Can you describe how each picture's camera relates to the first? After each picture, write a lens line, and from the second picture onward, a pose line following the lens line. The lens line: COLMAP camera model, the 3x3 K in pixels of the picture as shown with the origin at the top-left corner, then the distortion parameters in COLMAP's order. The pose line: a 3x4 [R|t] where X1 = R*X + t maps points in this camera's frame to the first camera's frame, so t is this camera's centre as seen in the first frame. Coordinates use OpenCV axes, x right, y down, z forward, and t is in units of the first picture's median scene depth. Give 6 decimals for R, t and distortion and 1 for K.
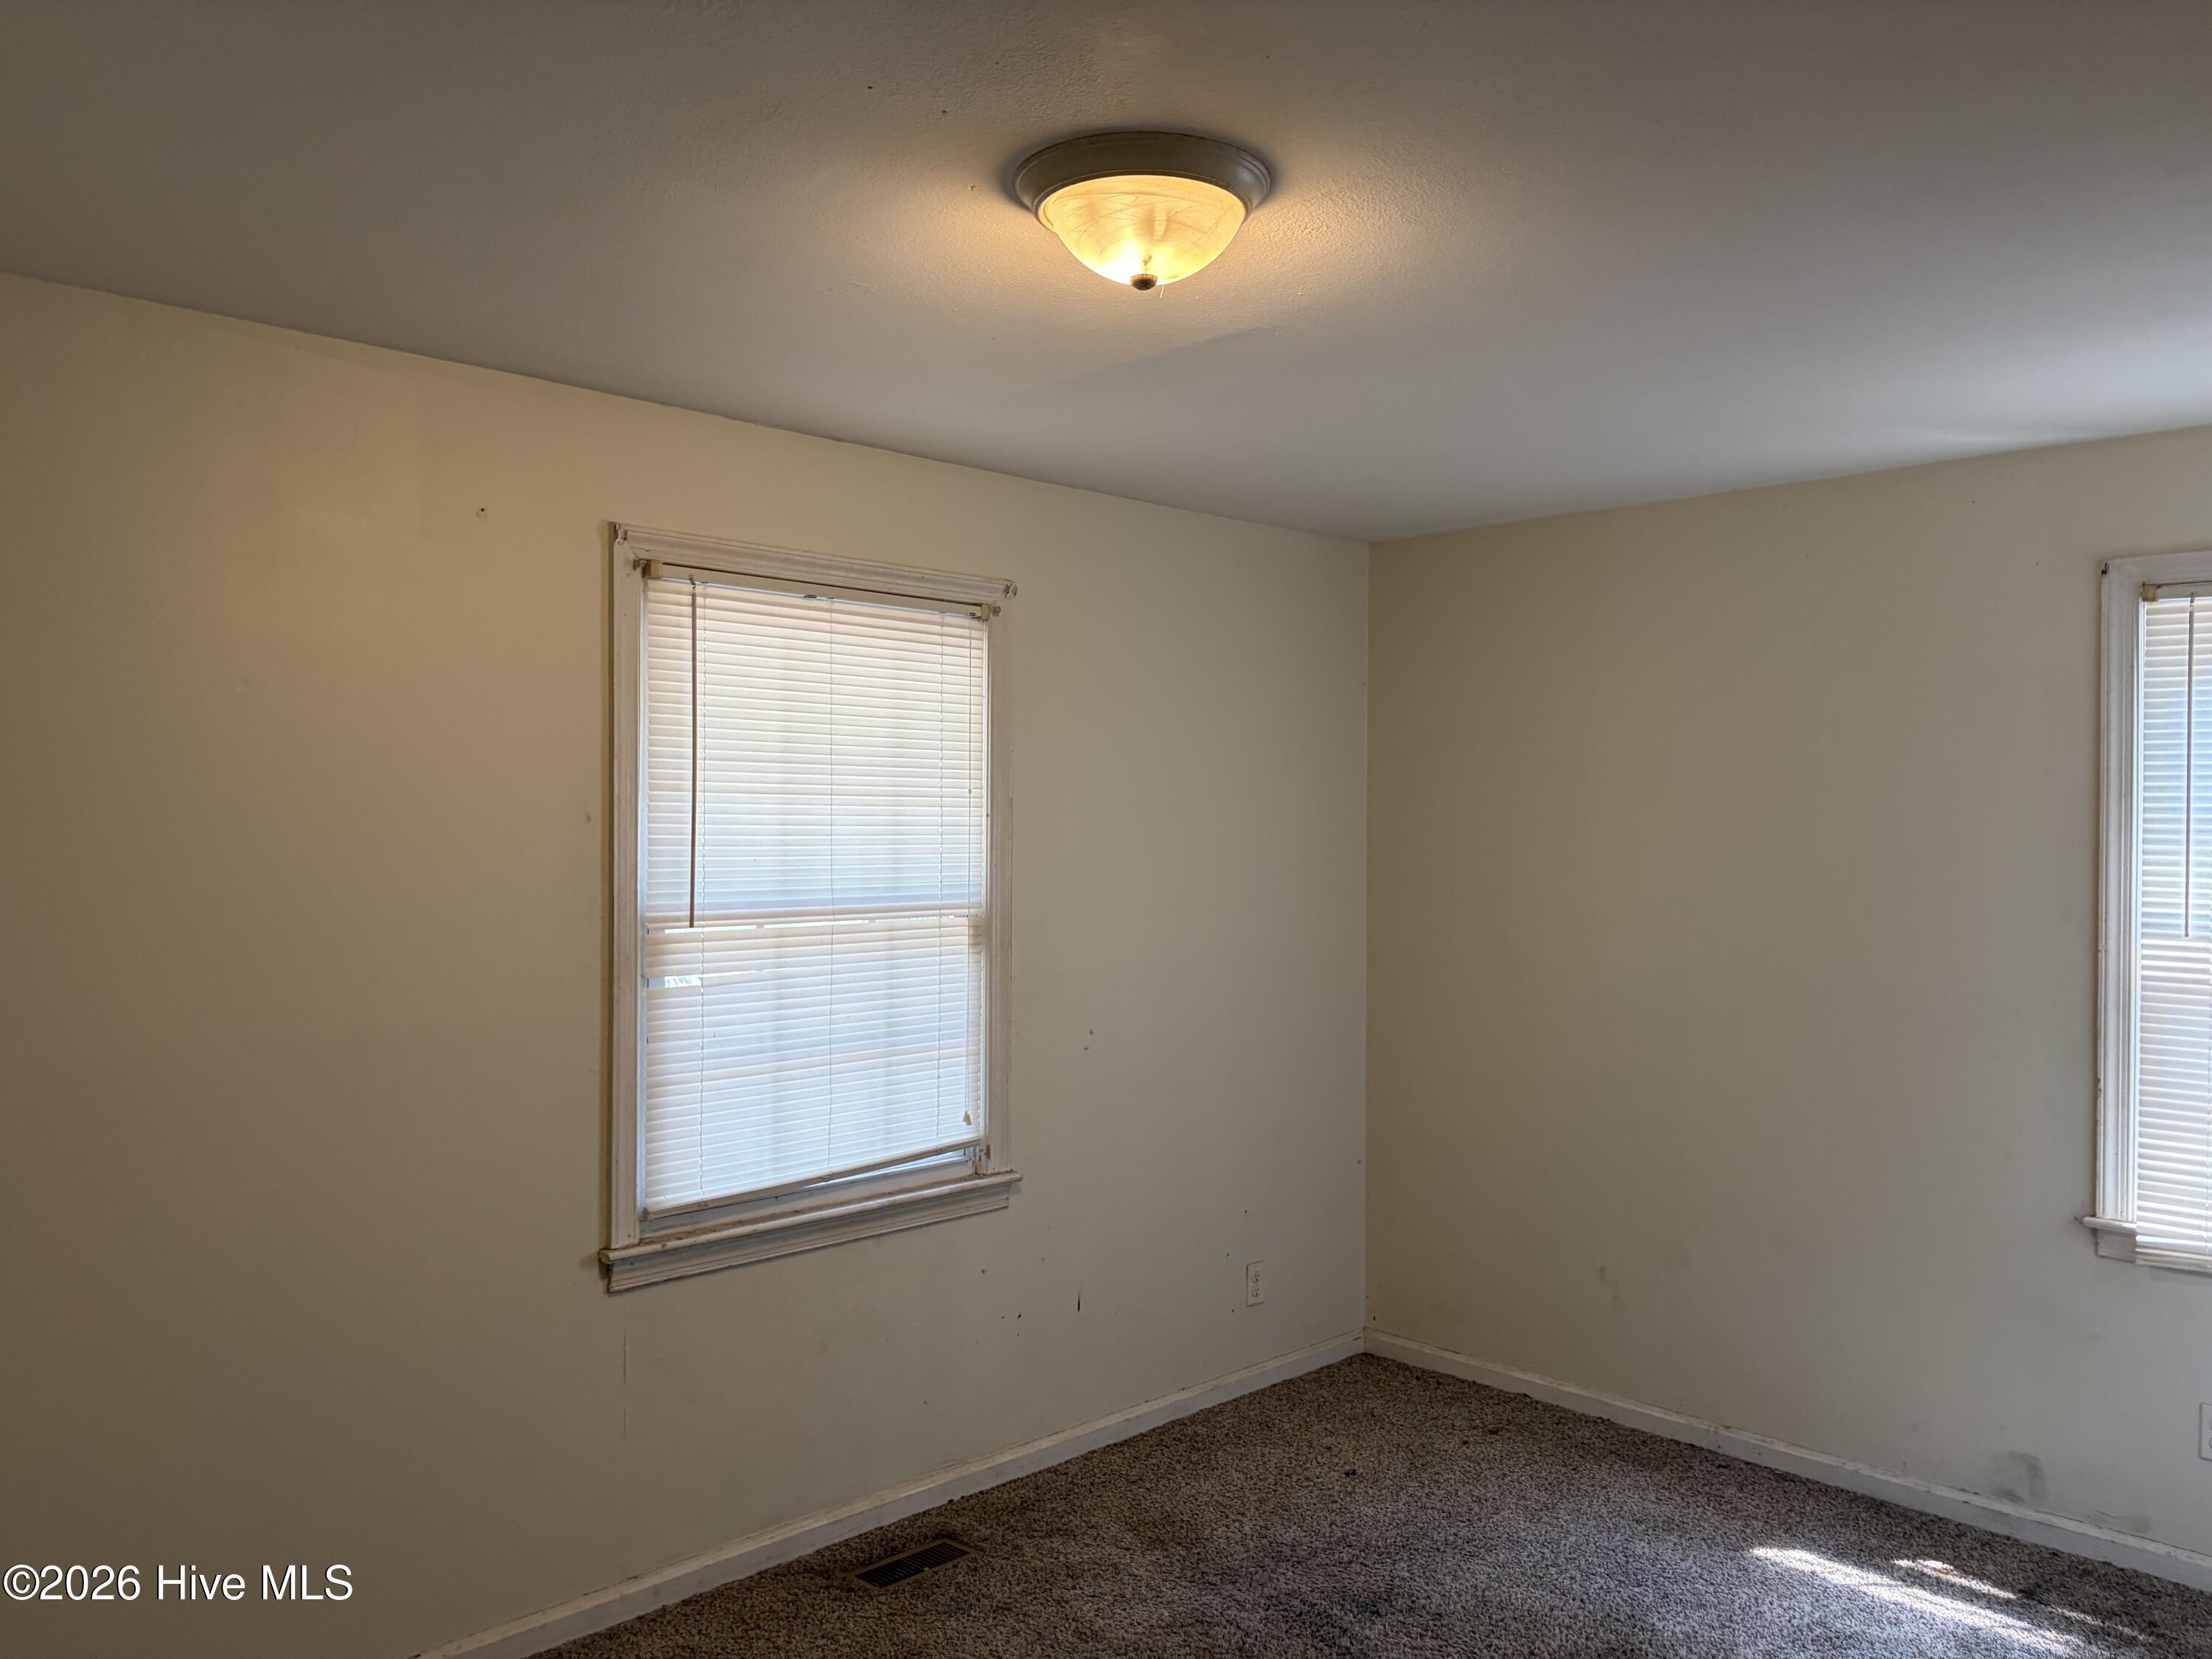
lens RADIAL K [[1665.4, 0, 1106.0], [0, 1665.4, 829.5], [0, 0, 1]] dist [0.005904, 0.001490]
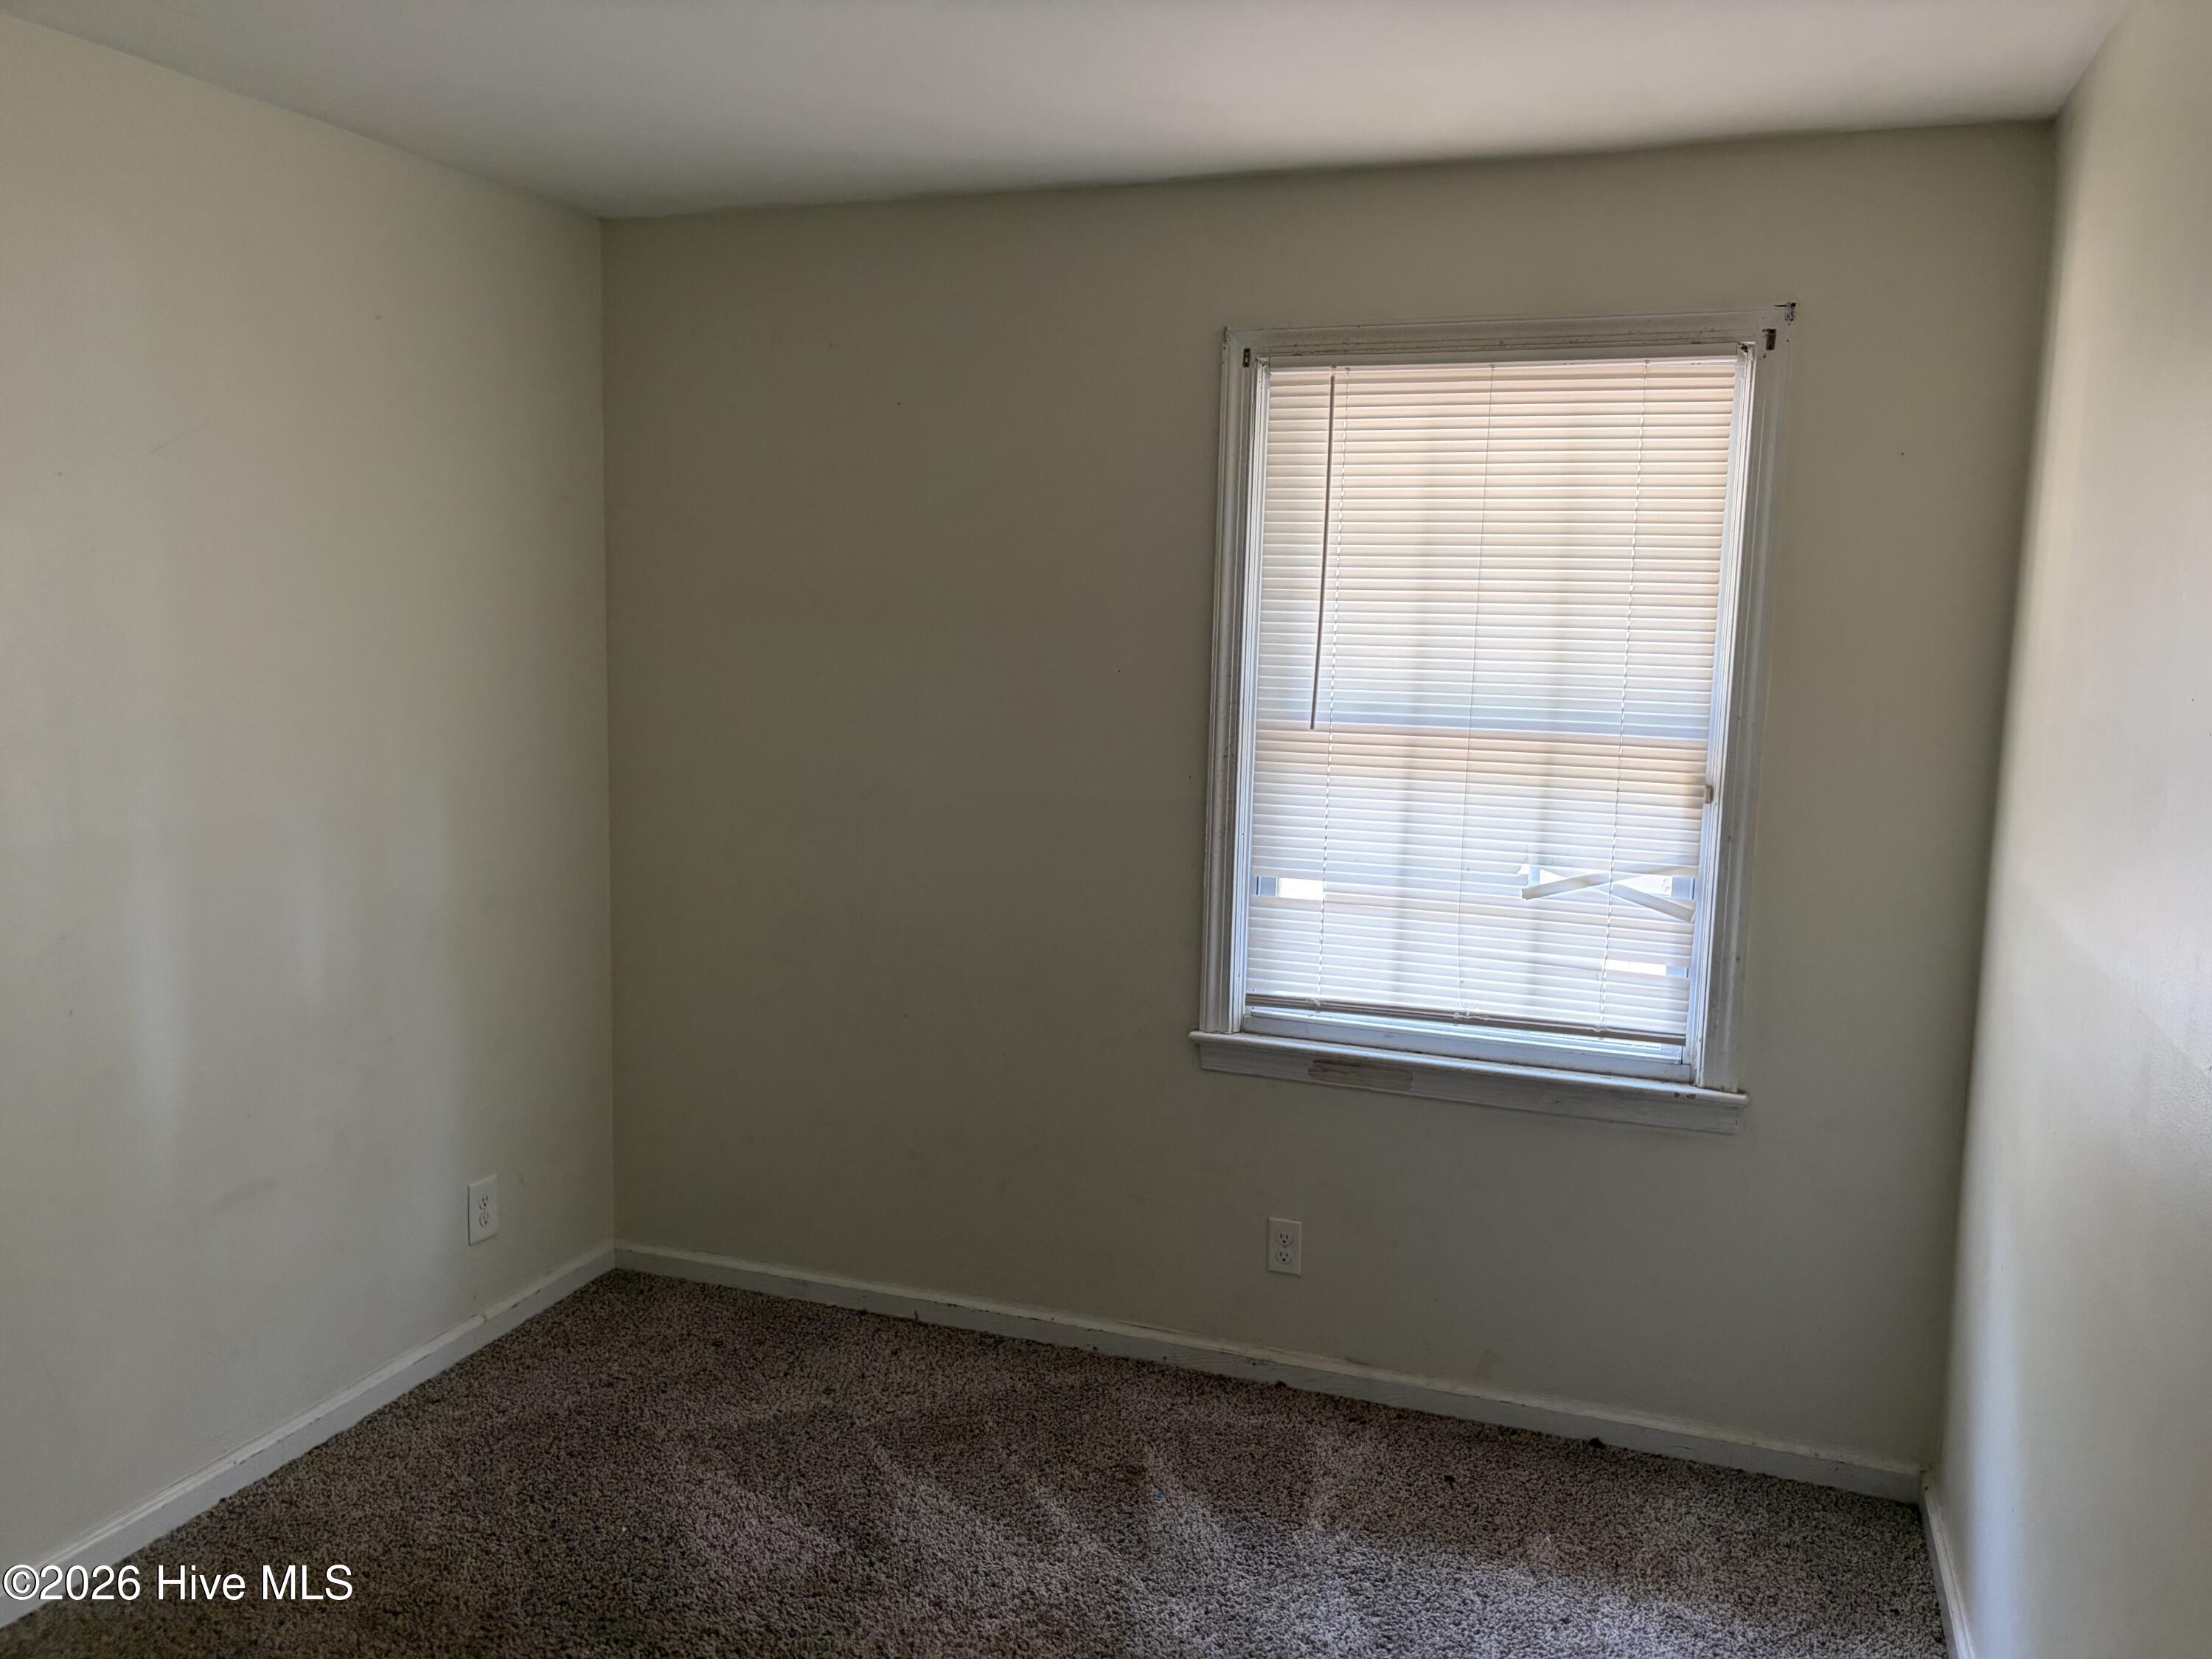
lens RADIAL K [[1665.4, 0, 1106.0], [0, 1665.4, 829.5], [0, 0, 1]] dist [0.005904, 0.001490]
pose [[0.398928, 0.099346, -0.911585, 0.564772], [-0.024001, 0.994905, 0.097923, 0.018474], [0.916668, -0.017185, 0.399279, 0.506663]]
